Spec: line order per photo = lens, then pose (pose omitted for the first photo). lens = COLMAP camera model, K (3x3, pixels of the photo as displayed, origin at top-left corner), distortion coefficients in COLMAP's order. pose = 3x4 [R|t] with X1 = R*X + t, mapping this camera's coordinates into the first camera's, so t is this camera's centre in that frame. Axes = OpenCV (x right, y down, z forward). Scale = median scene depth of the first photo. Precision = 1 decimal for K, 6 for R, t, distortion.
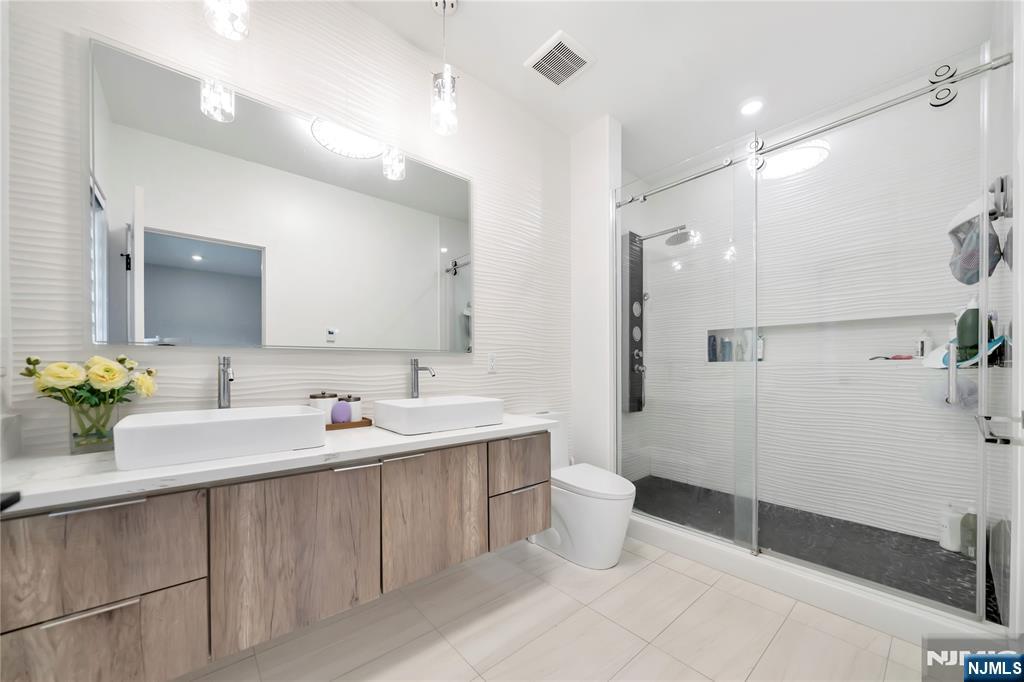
lens RADIAL K [[372.8, 0, 512.2], [0, 372.8, 369.3], [0, 0, 1]] dist [-0.002089, -0.000108]
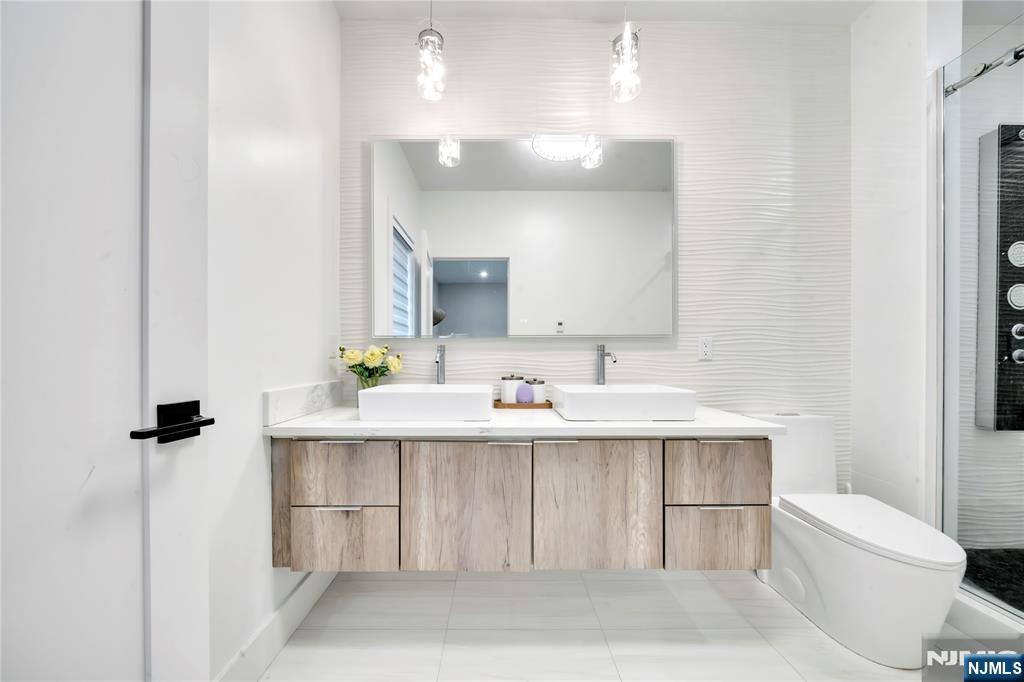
lens RADIAL K [[363.4, 0, 509.8], [0, 363.4, 359.1], [0, 0, 1]] dist [-0.000023, -0.000030]
pose [[0.772352, 0.004768, -0.635177, 0.195990], [-0.004177, 0.999988, 0.002427, 0.010633], [0.635181, 0.000779, 0.772363, 0.140635]]
